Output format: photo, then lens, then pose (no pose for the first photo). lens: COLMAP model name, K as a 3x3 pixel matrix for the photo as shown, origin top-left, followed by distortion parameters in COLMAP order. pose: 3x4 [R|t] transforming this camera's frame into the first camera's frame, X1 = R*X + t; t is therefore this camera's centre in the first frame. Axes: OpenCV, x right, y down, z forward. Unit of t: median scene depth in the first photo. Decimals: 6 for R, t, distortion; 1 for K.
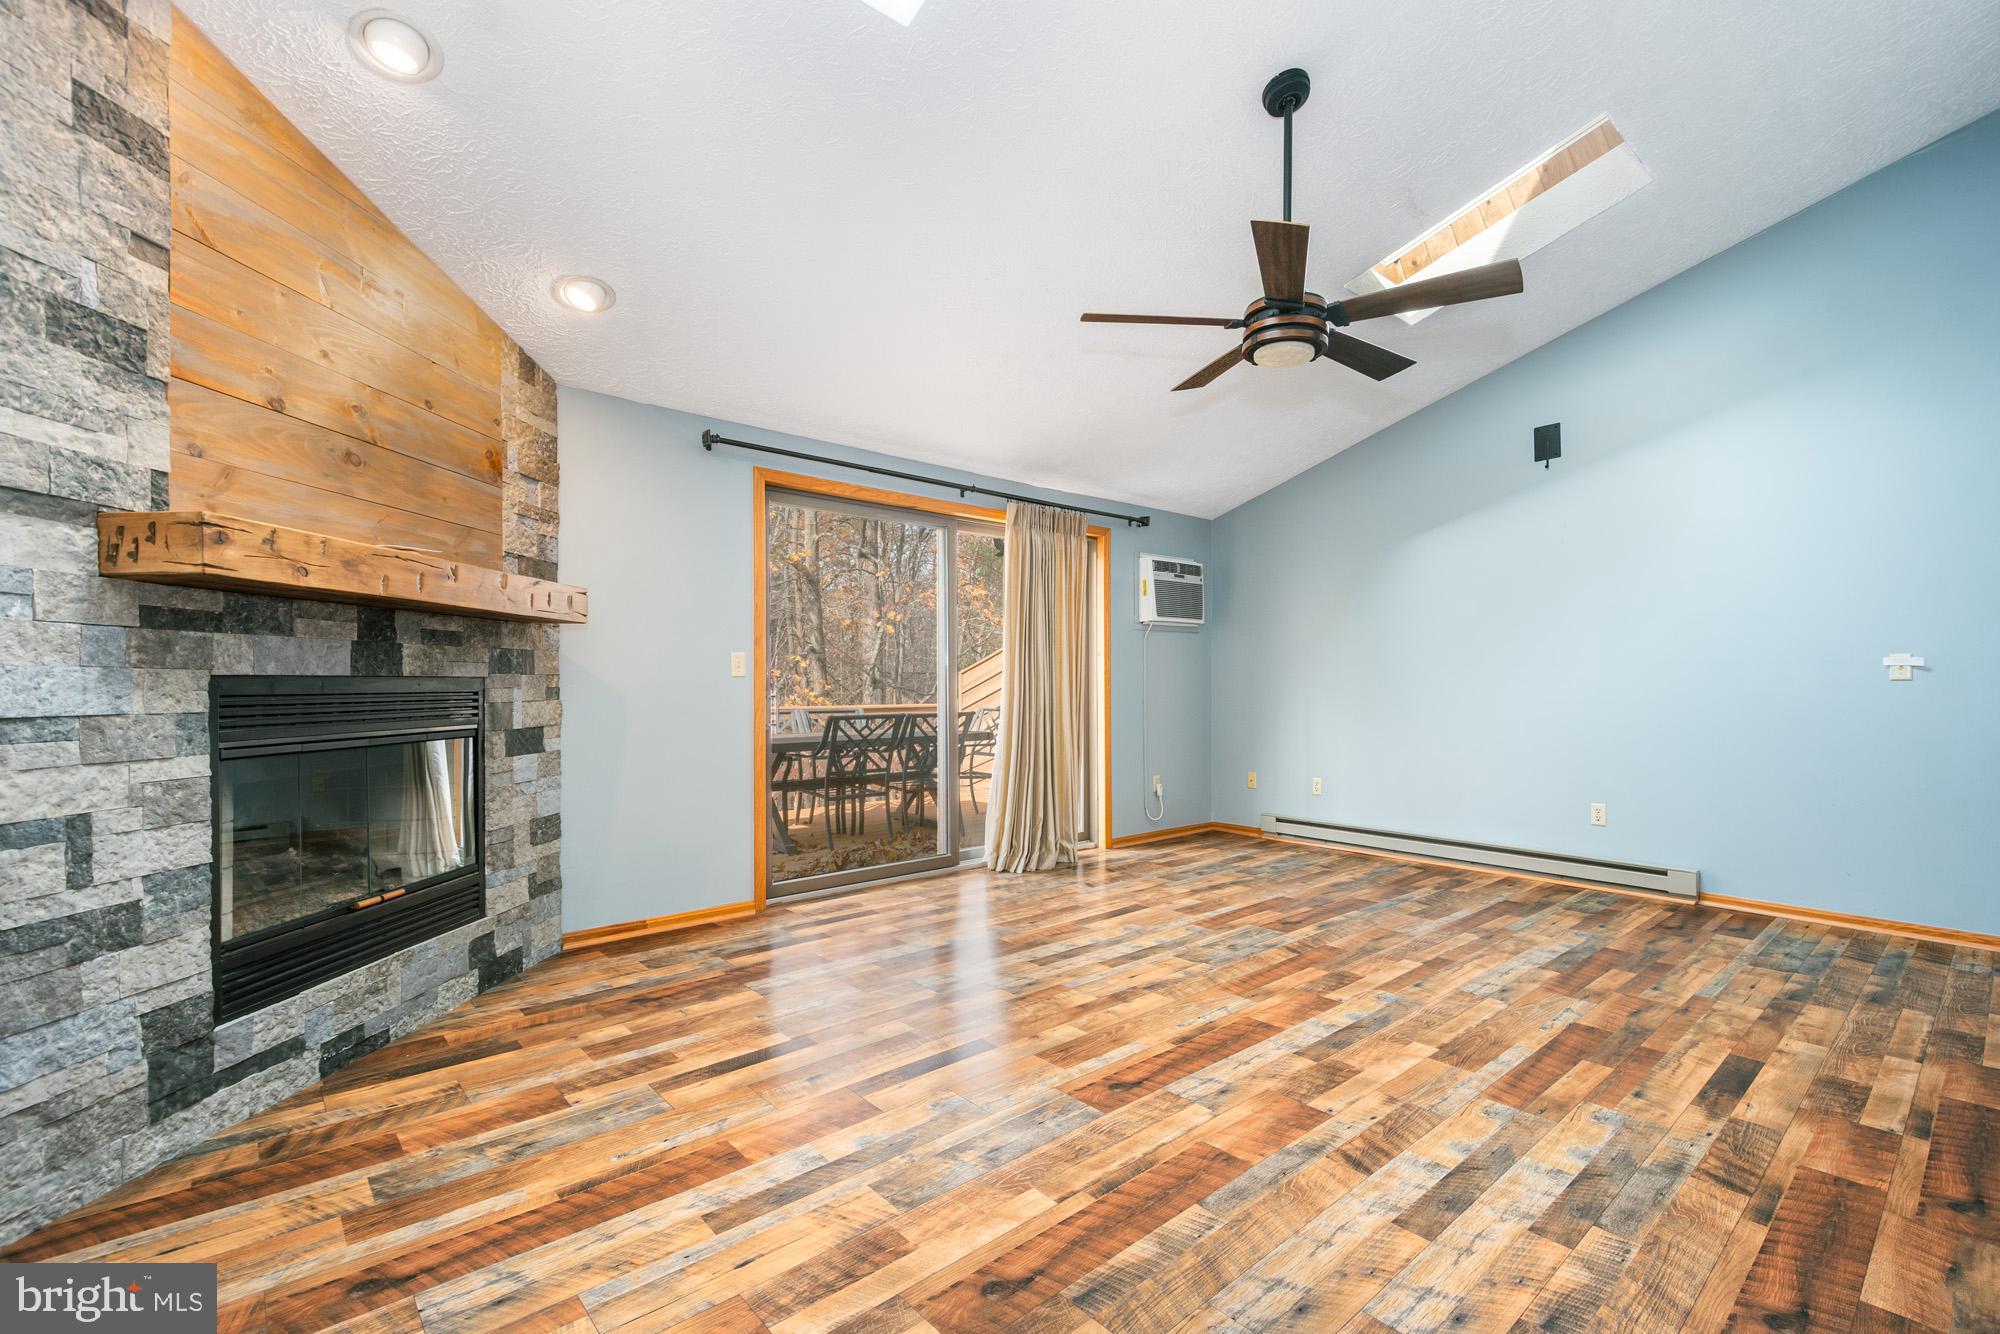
lens RADIAL K [[905.3, 0, 994.9], [0, 905.3, 685.3], [0, 0, 1]] dist [0.018315, -0.006750]
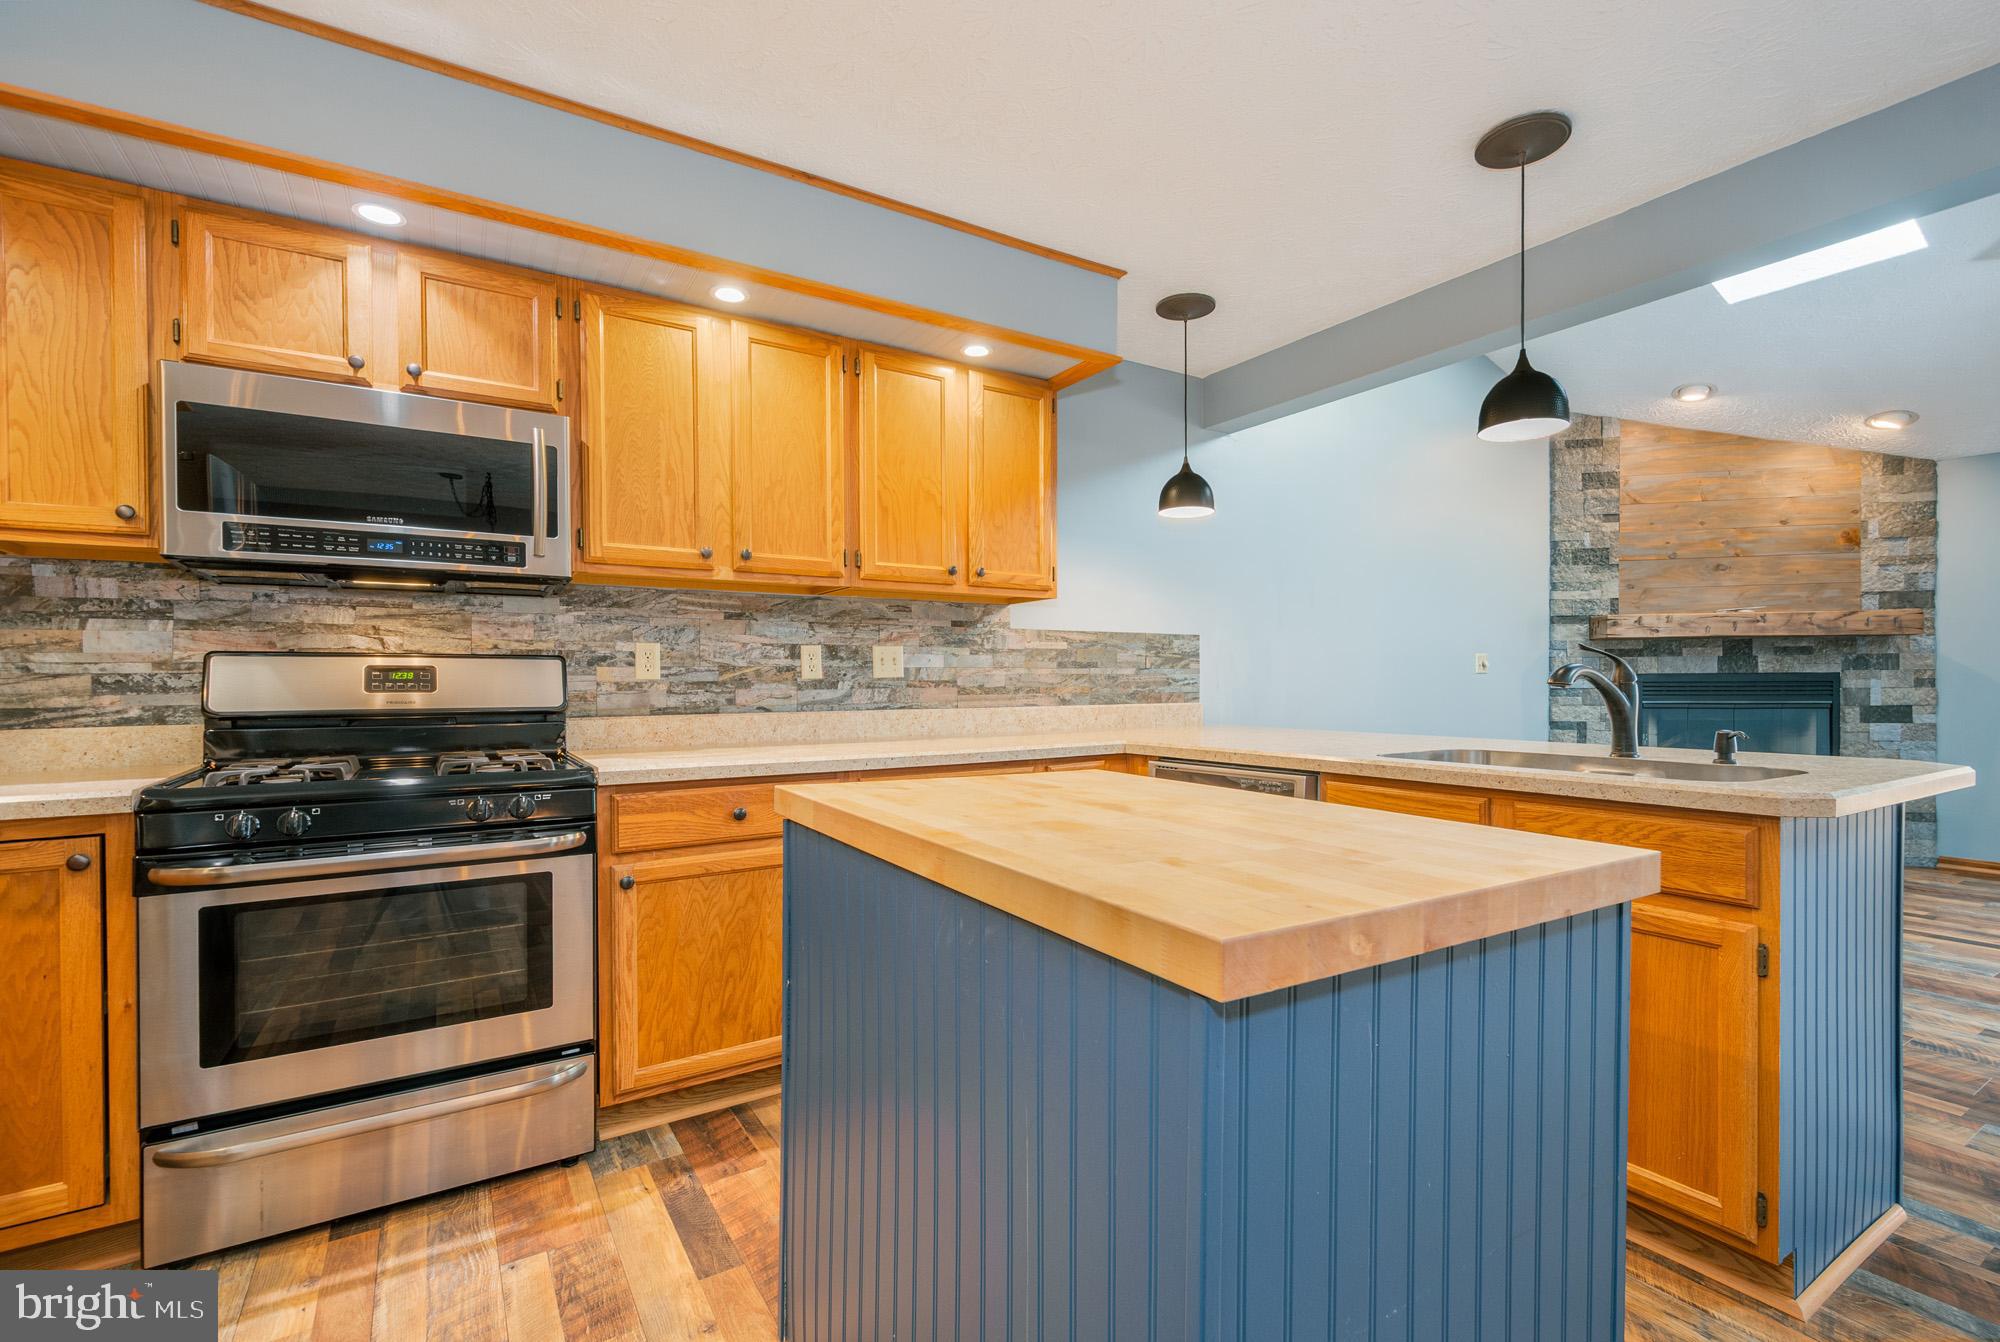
lens RADIAL K [[885.5, 0, 1026.7], [0, 885.5, 692.3], [0, 0, 1]] dist [0.004753, -0.001091]
pose [[-0.166015, 0.012666, -0.986042, 1.564095], [0.002204, 0.999920, 0.012474, 0.004882], [0.986121, -0.000102, -0.166030, -0.216279]]
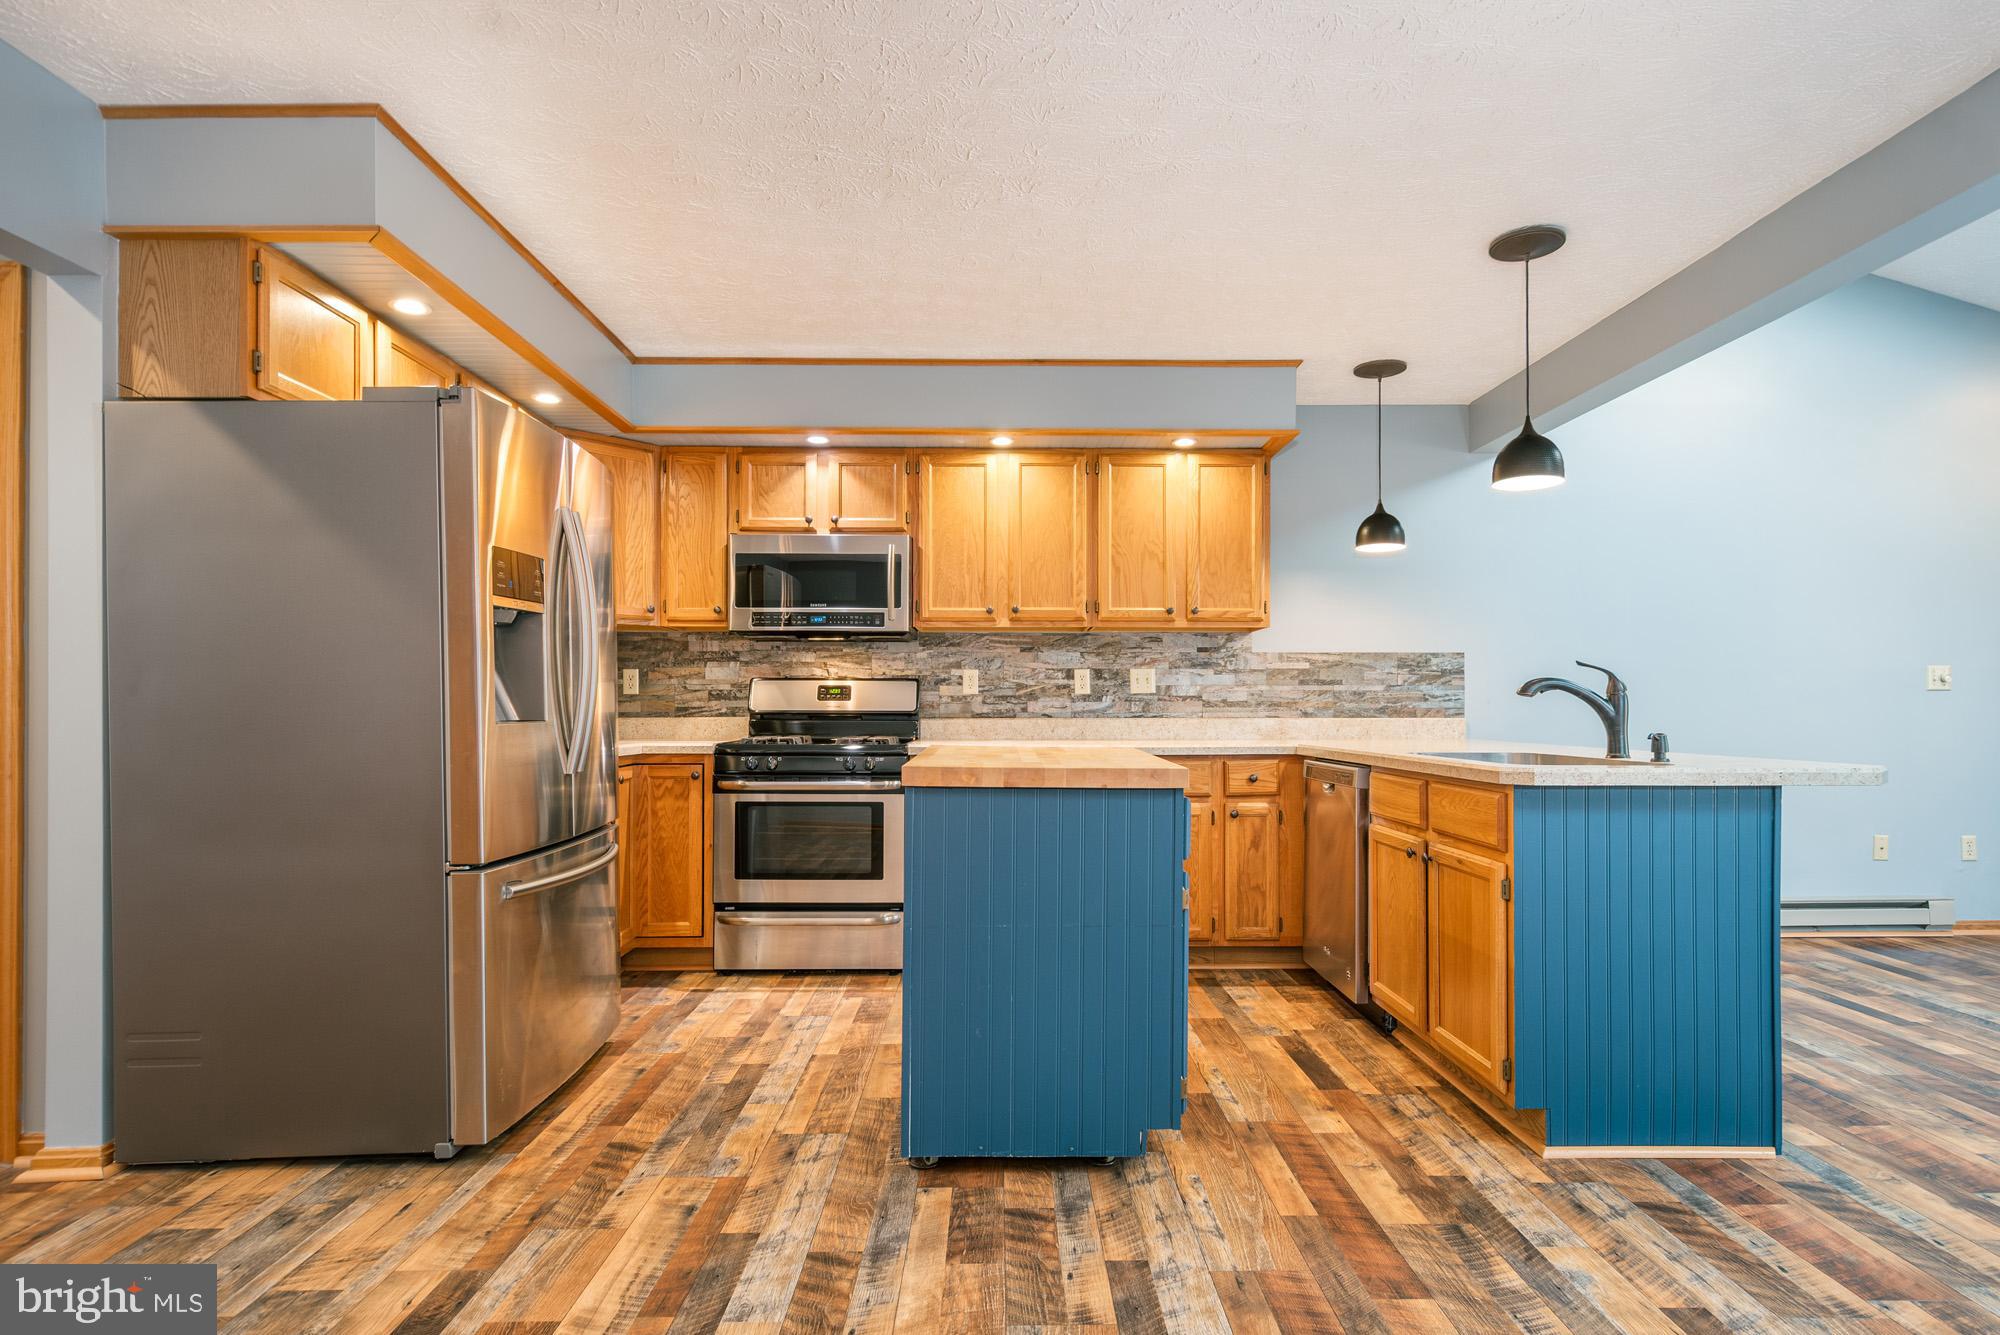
lens RADIAL K [[1045.3, 0, 998.7], [0, 1045.3, 703.4], [0, 0, 1]] dist [0.000183, -0.000351]
pose [[-0.679086, -0.004029, -0.734047, 1.934706], [-0.003423, 0.999991, -0.002321, 0.023058], [0.734051, 0.000936, -0.679094, 0.477416]]
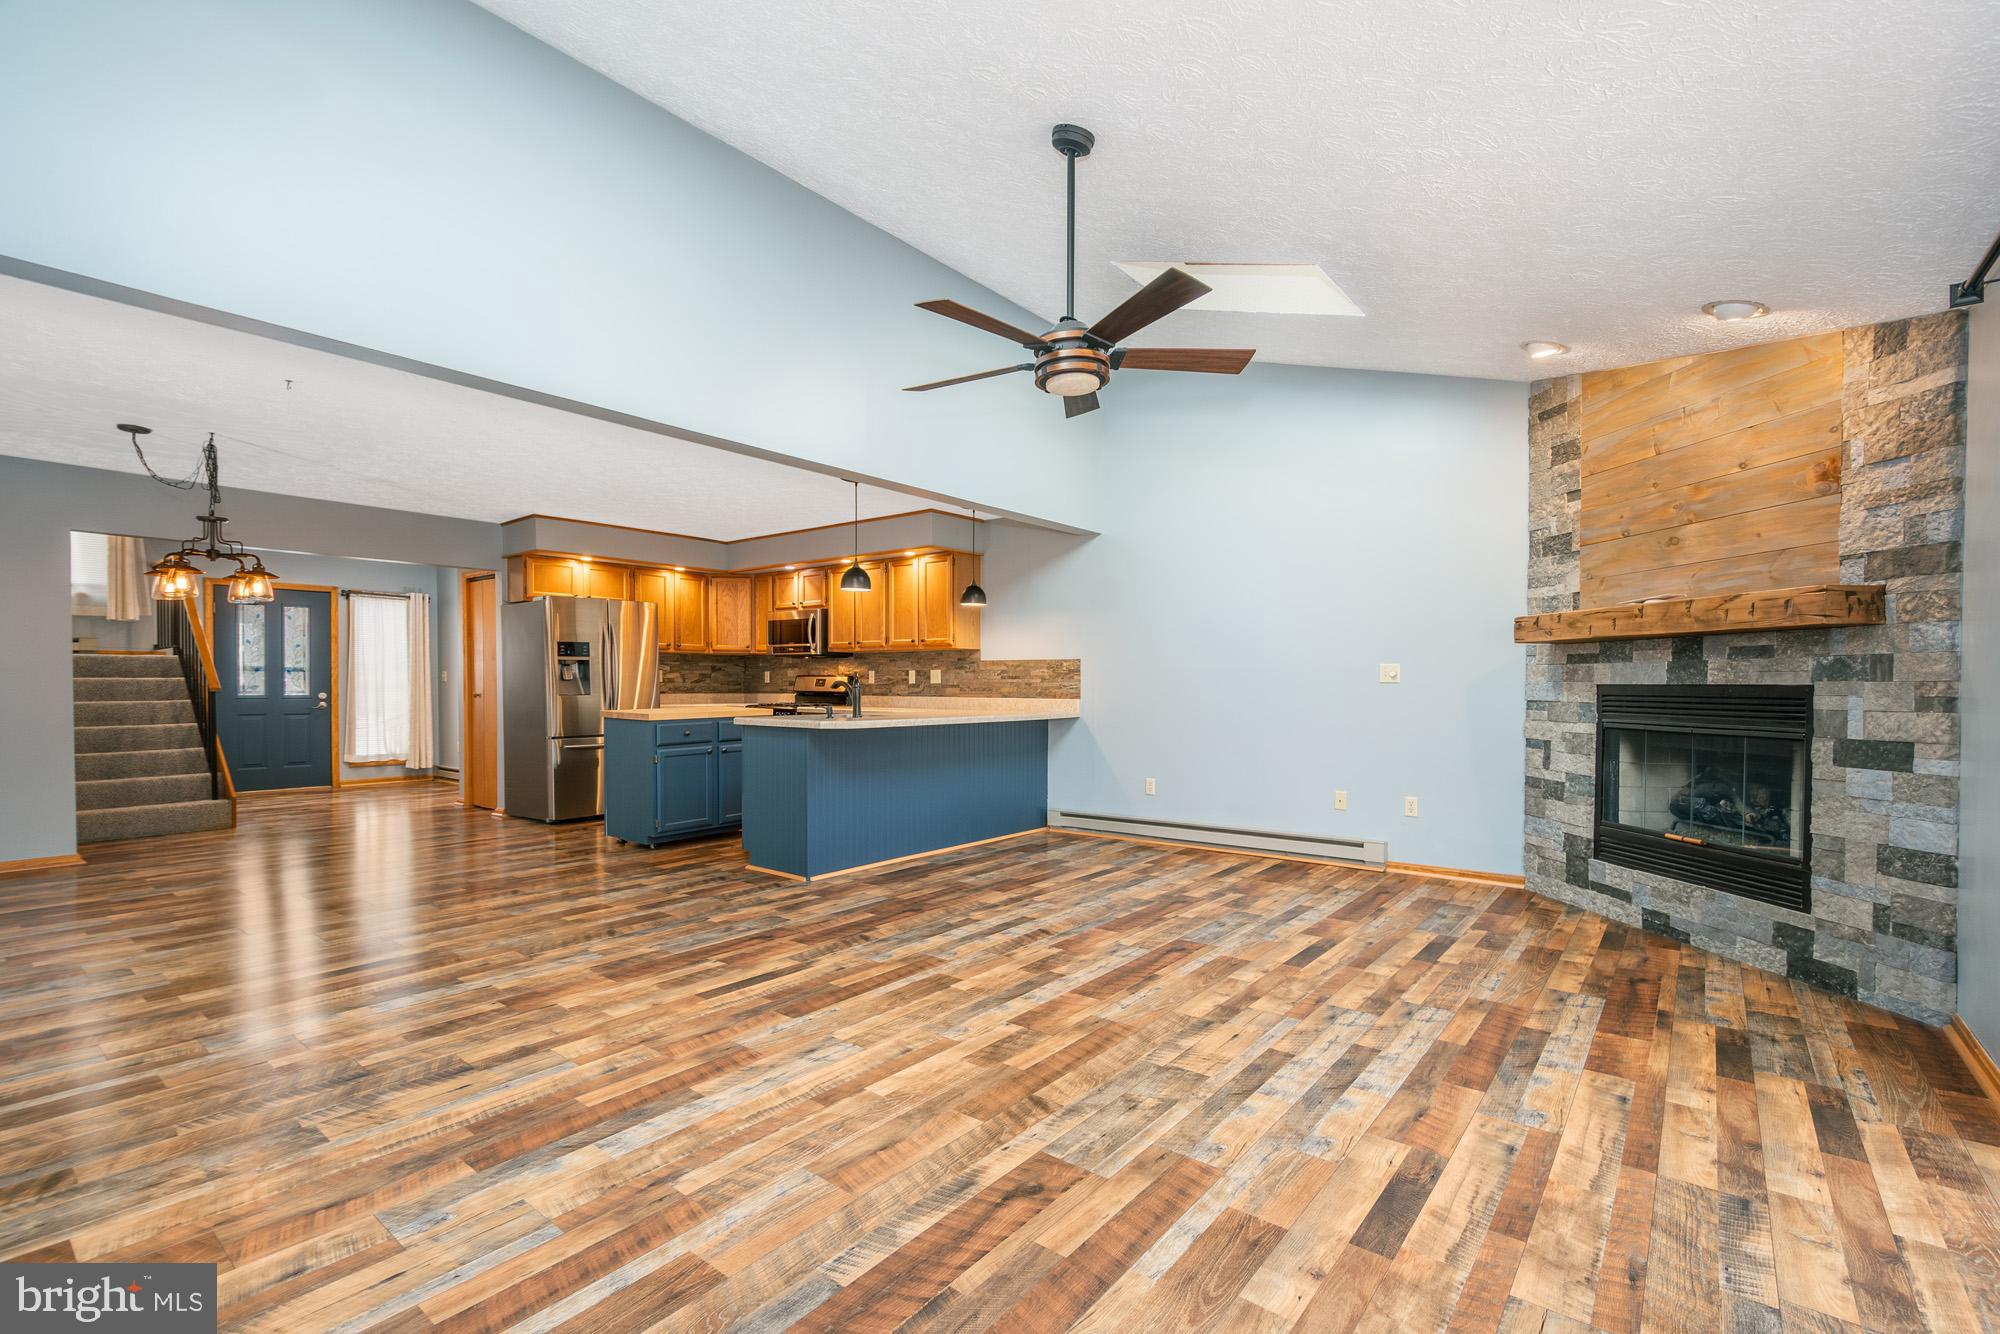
lens RADIAL K [[862.7, 0, 991.2], [0, 862.7, 691.7], [0, 0, 1]] dist [0.009298, -0.000281]
pose [[-0.986435, -0.003053, -0.164122, 0.663272], [-0.005301, 0.999898, 0.013259, -0.011346], [0.164065, 0.013950, -0.986351, 2.283095]]
